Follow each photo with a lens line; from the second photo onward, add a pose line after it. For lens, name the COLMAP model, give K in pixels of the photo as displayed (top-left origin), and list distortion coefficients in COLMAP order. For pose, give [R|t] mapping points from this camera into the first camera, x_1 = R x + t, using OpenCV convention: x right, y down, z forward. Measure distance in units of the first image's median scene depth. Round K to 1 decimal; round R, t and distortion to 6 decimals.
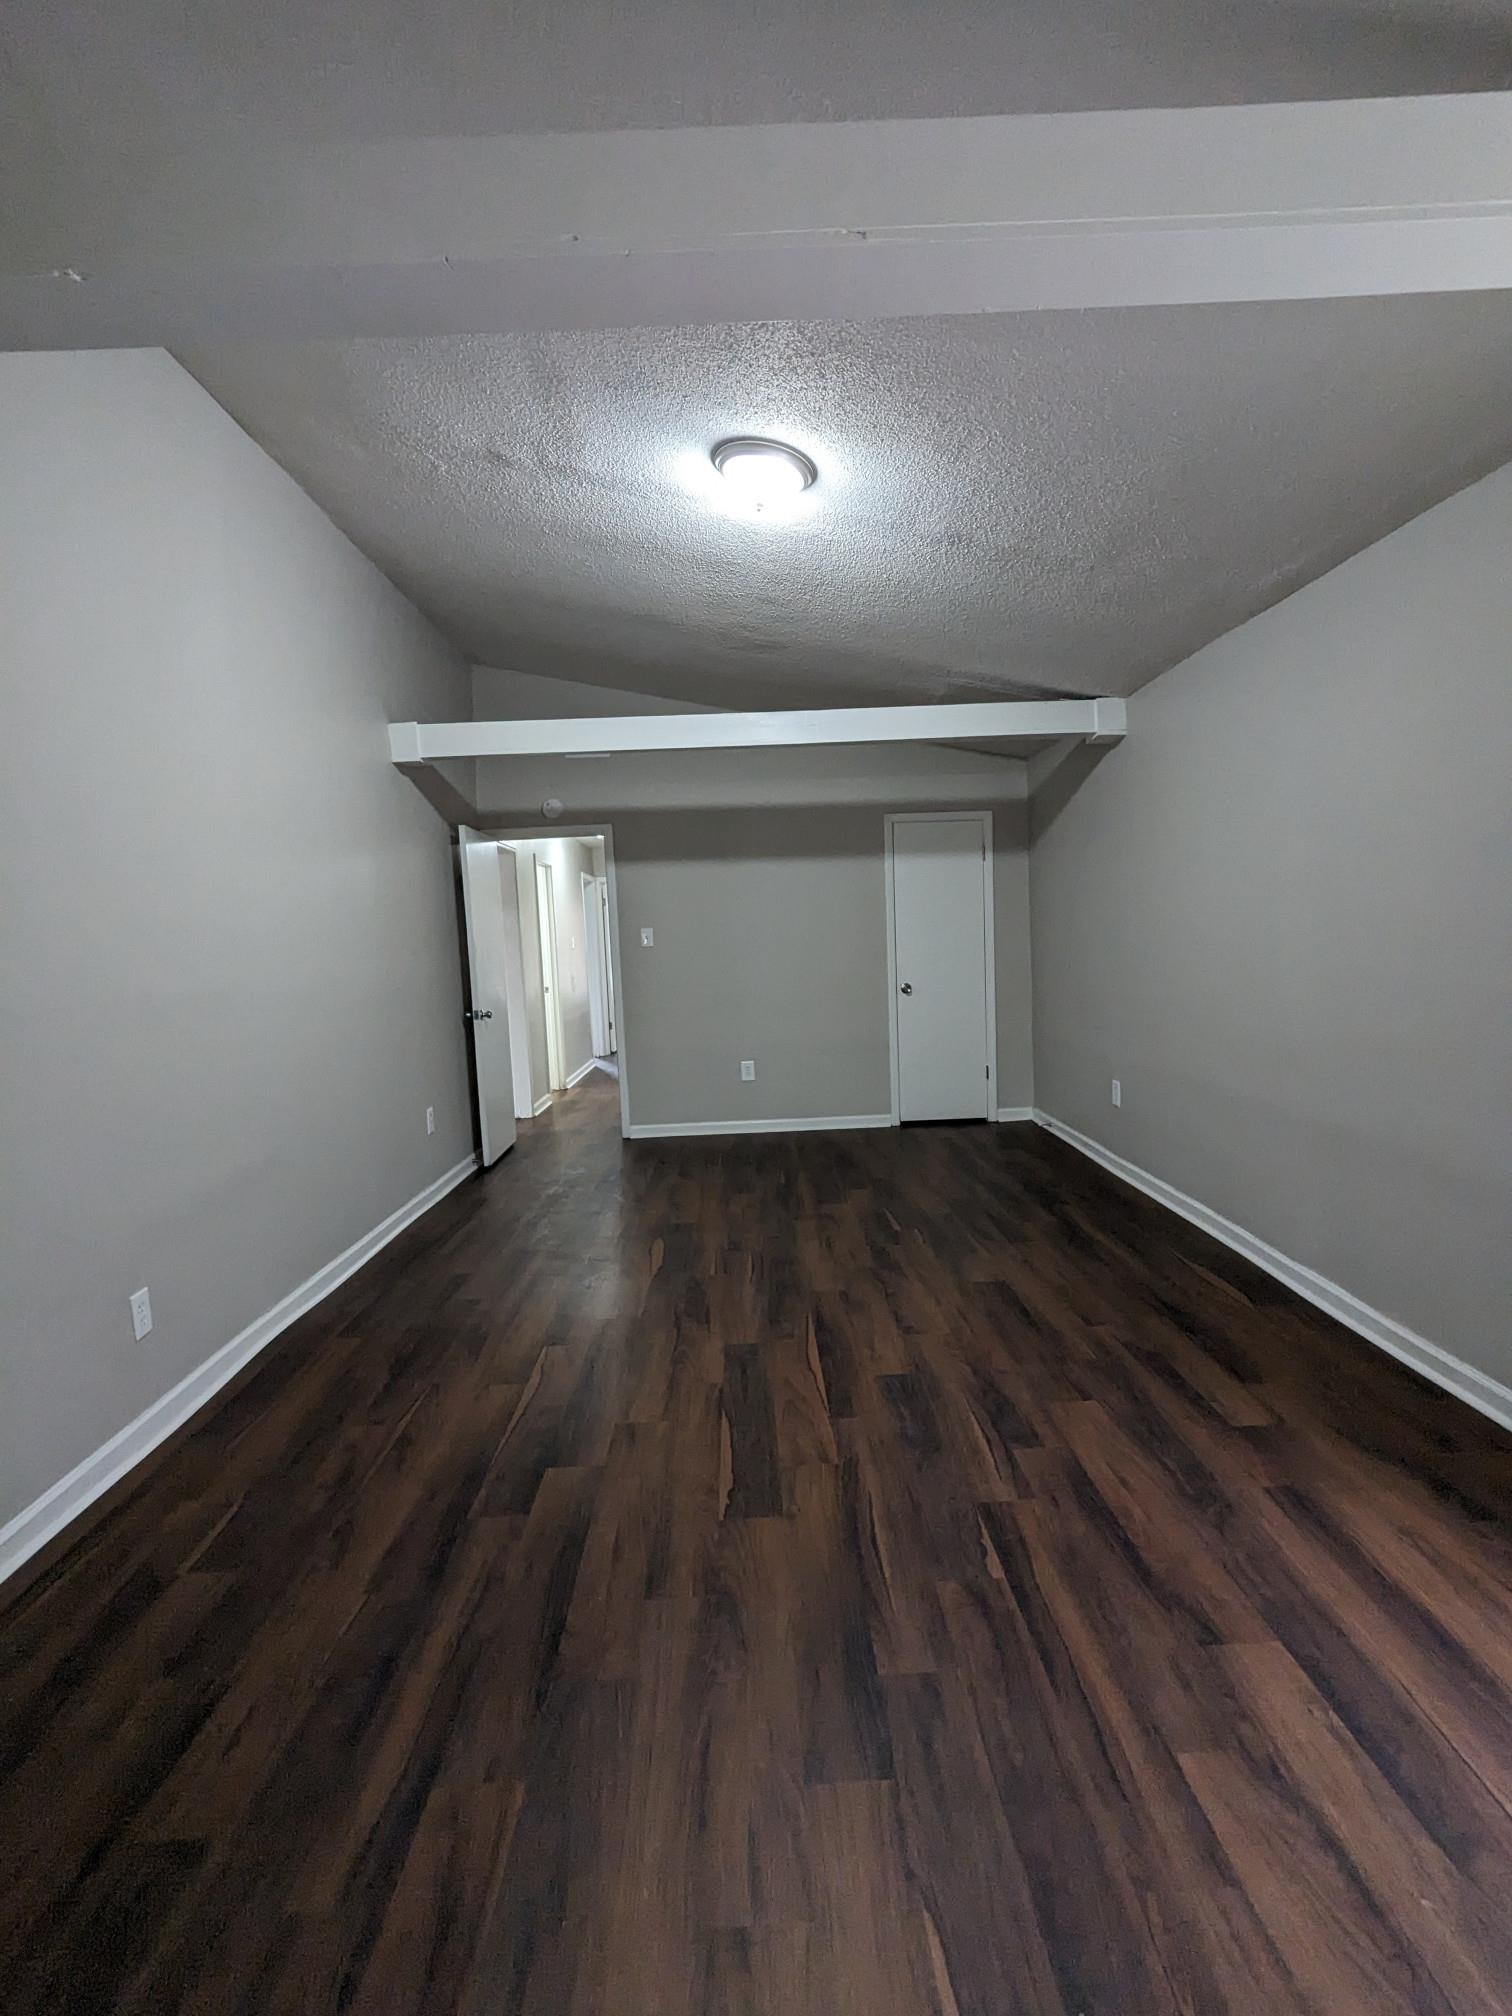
lens RADIAL K [[947.1, 0, 756.5], [0, 947.1, 998.1], [0, 0, 1]] dist [0.000857, 0.000990]
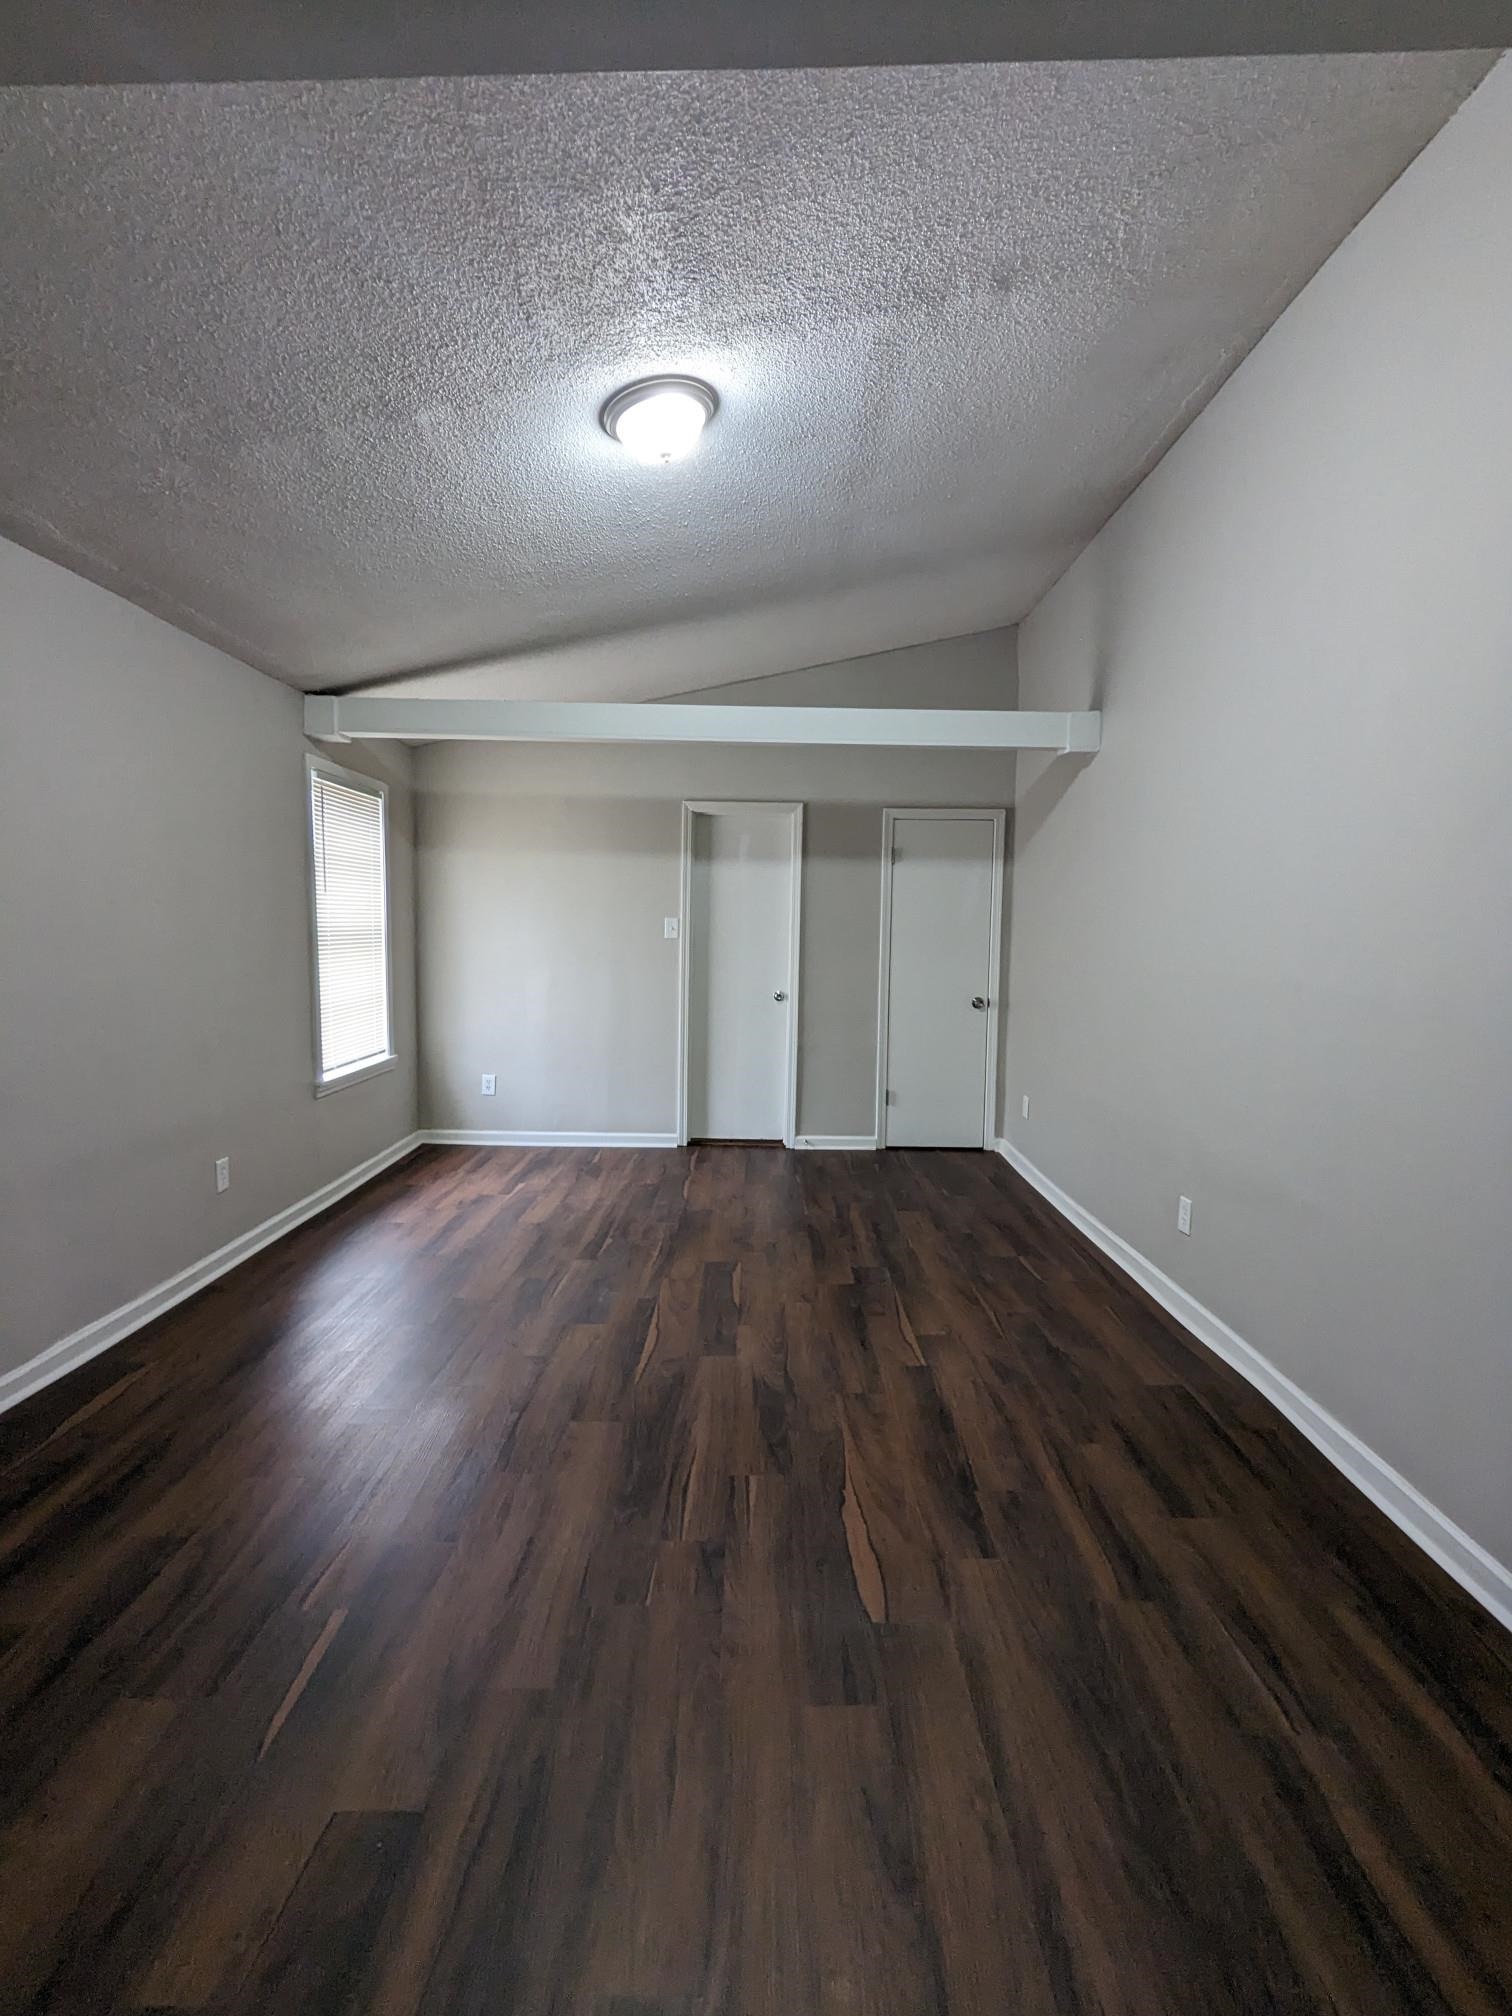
lens RADIAL K [[951.9, 0, 760.8], [0, 951.9, 1005.7], [0, 0, 1]] dist [0.000150, 0.000357]
pose [[-0.999444, 0.028013, 0.018101, -0.072848], [0.030365, 0.988763, 0.146378, -0.111419], [-0.013797, 0.146846, -0.989063, 1.599303]]
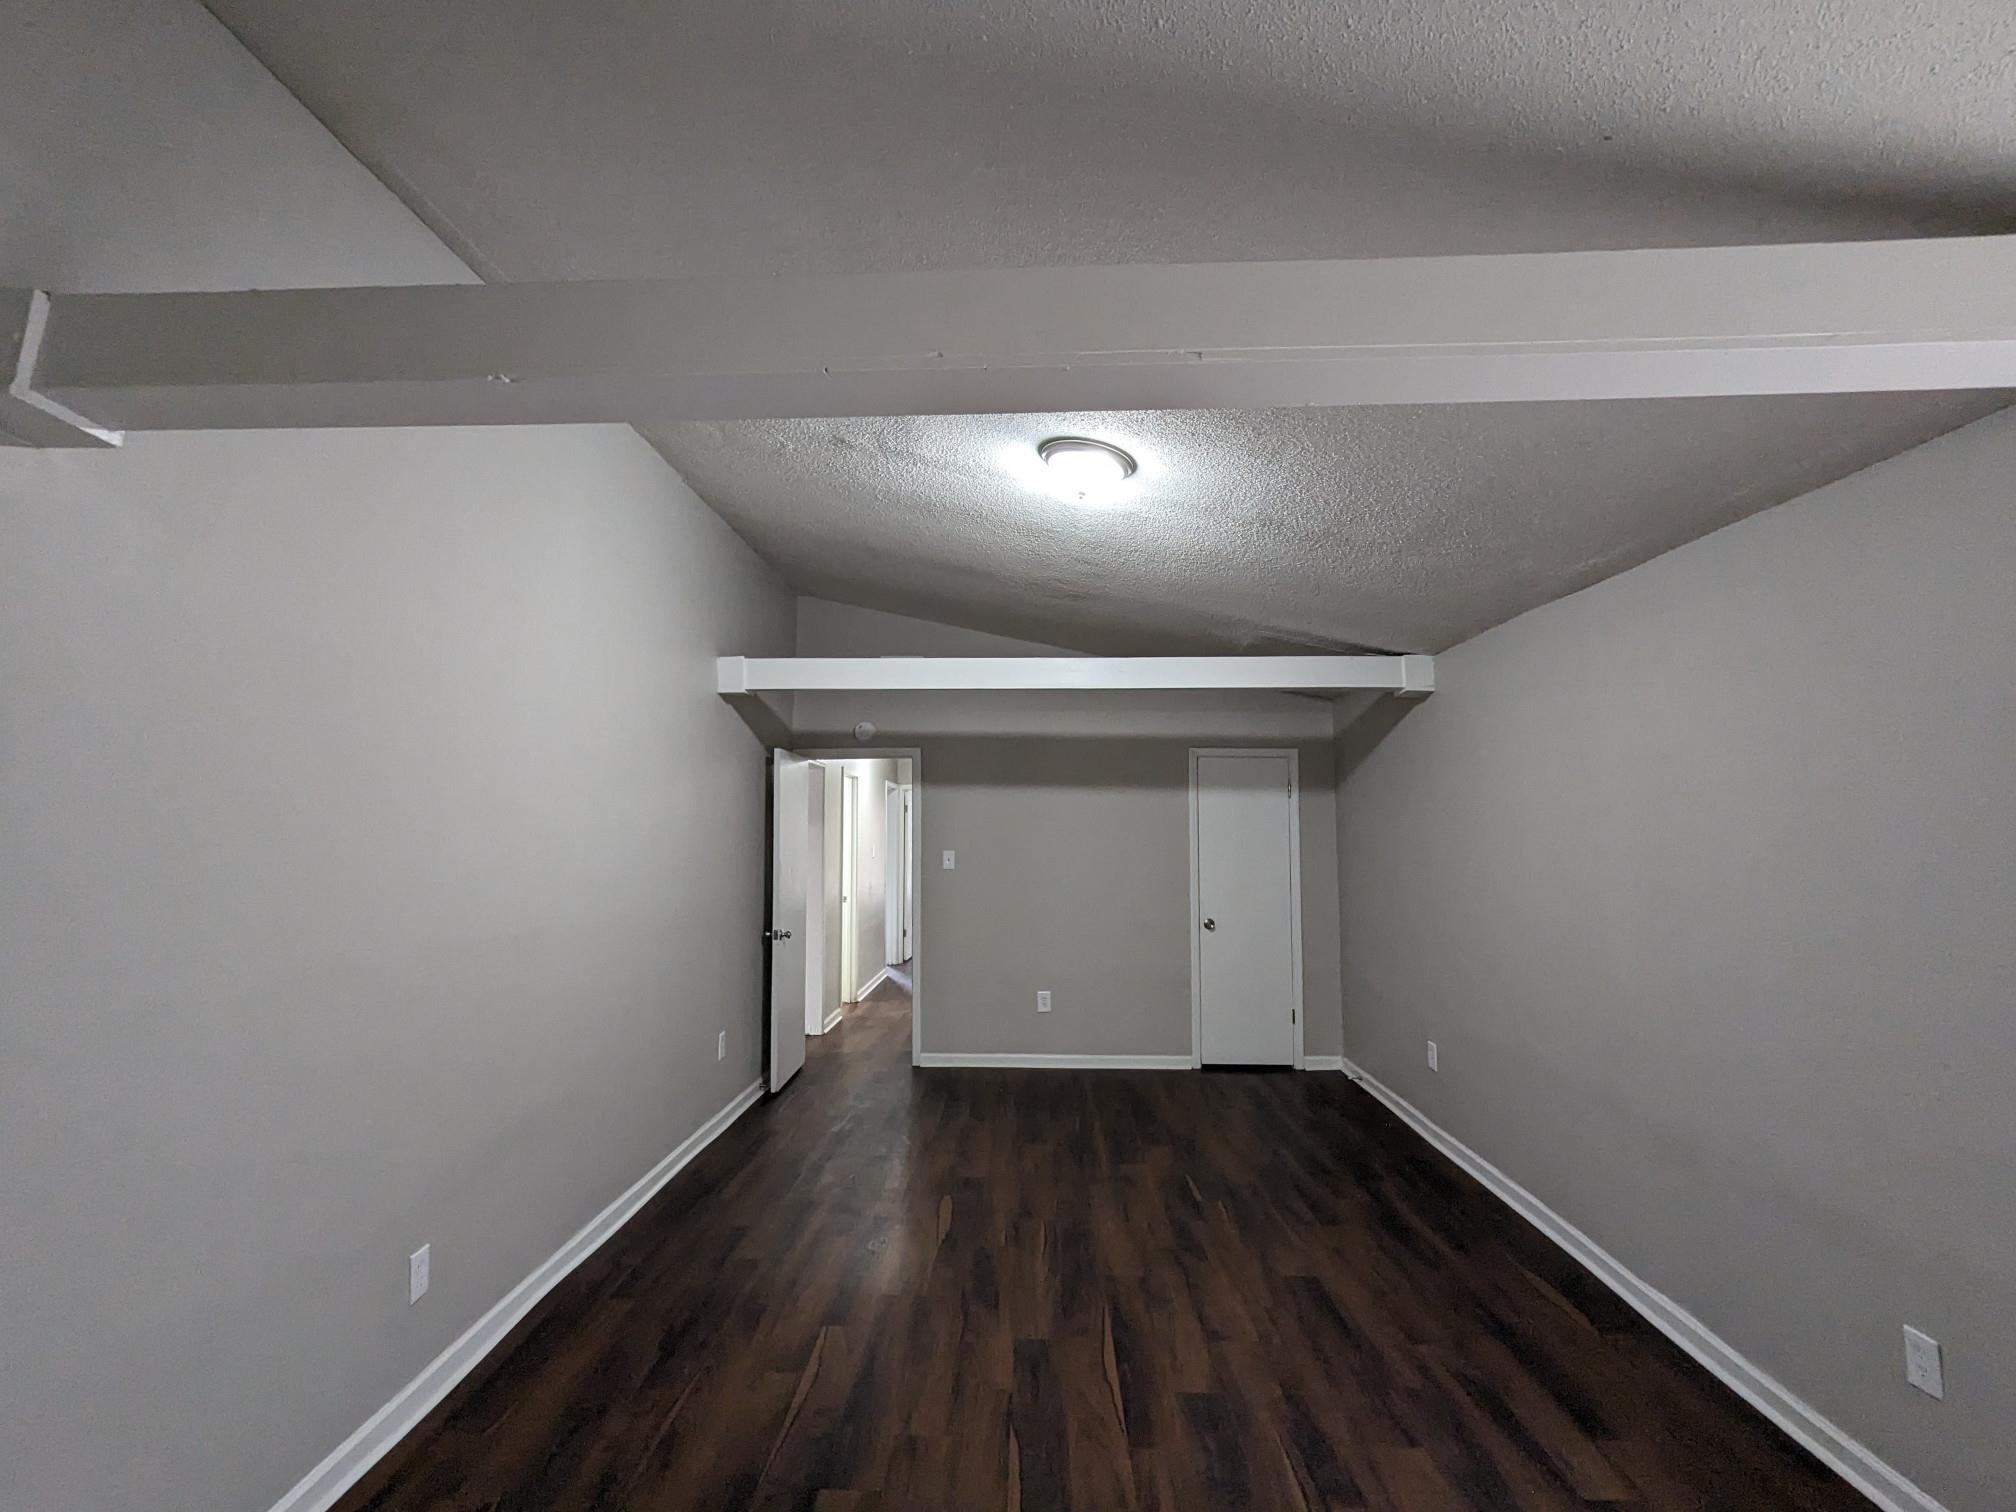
lens RADIAL K [[947.1, 0, 1001.8], [0, 947.1, 744.3], [0, 0, 1]] dist [0.000857, 0.000990]
pose [[0.997699, 0.037103, -0.056741, -0.012256], [-0.045424, 0.987149, -0.153211, -0.057619], [0.050327, 0.155436, 0.986563, -0.010435]]
